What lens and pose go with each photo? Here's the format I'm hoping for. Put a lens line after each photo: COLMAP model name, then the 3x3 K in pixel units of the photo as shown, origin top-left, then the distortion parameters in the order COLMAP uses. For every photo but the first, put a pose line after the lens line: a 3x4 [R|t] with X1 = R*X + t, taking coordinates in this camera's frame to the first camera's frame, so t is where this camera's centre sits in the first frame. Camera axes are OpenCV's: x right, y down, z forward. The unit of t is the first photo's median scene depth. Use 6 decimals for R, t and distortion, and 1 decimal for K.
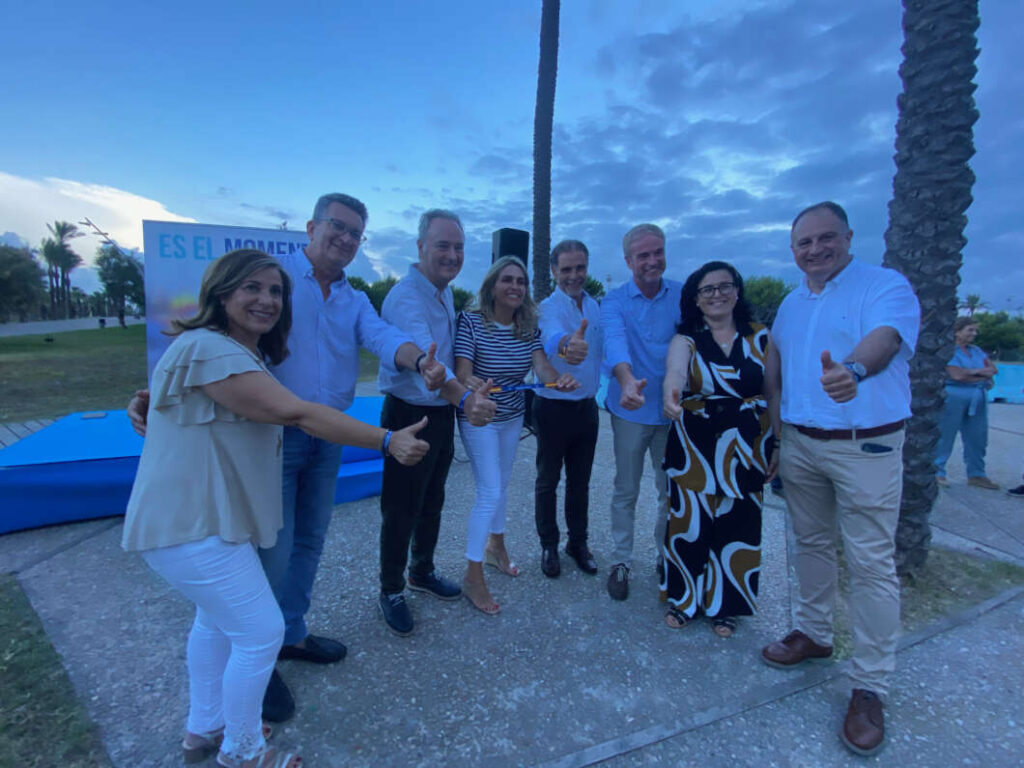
lens RADIAL K [[456.2, 0, 512.0], [0, 456.2, 384.0], [0, 0, 1]] dist [-0.010137, -0.008030]
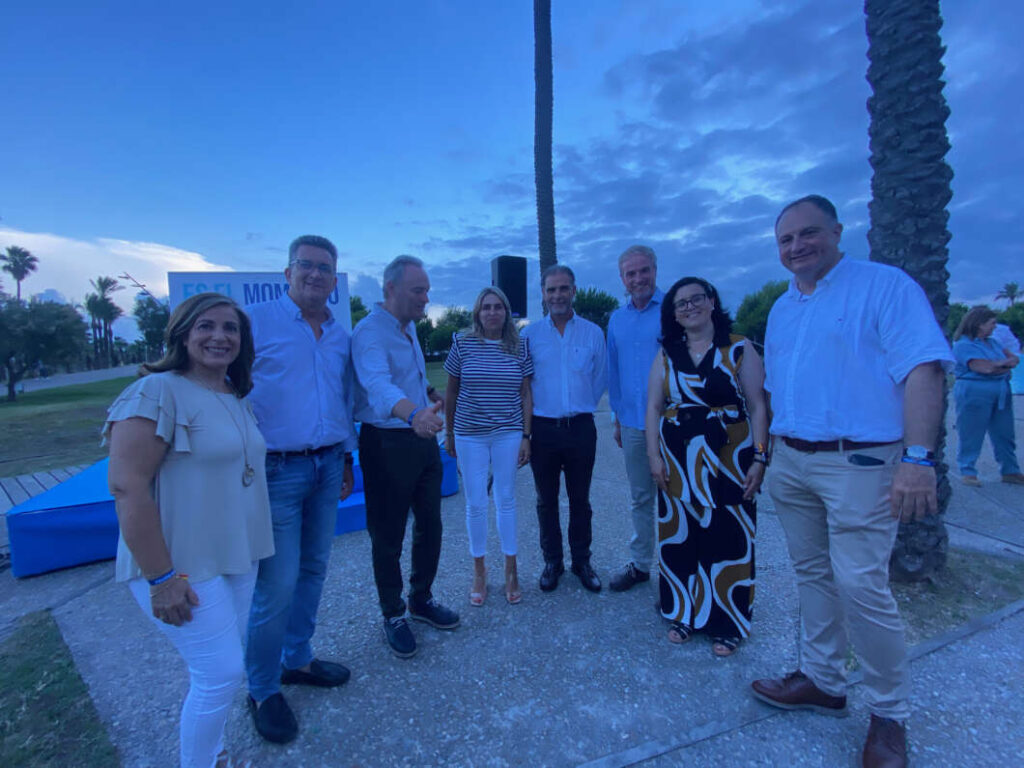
lens RADIAL K [[456.7, 0, 512.0], [0, 456.7, 384.0], [0, 0, 1]] dist [-0.012127, -0.007745]
pose [[0.996691, -0.060675, -0.054087, 0.090803], [0.058049, 0.997117, -0.048870, 0.001003], [0.056896, 0.045569, 0.997340, -0.034733]]
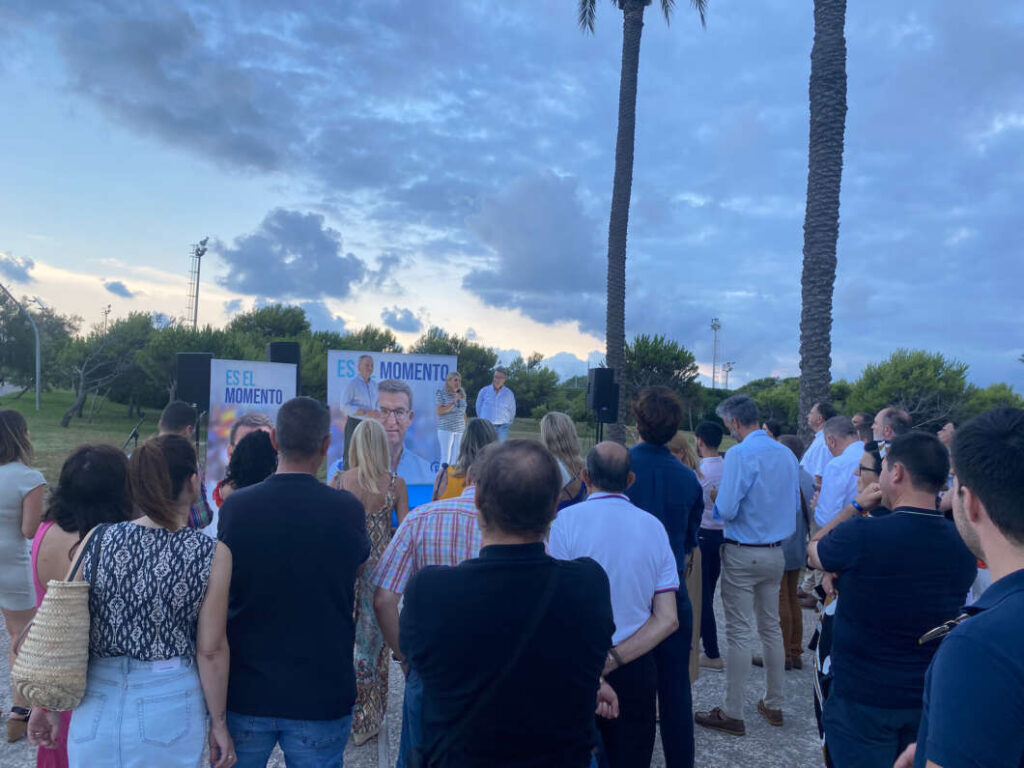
lens RADIAL K [[859.6, 0, 512.0], [0, 859.6, 384.0], [0, 0, 1]] dist [-0.003446, -0.001658]
pose [[0.999369, 0.016168, -0.031636, -0.422668], [-0.020477, 0.989797, -0.141004, 0.212602], [0.029034, 0.141563, 0.989503, -3.555125]]
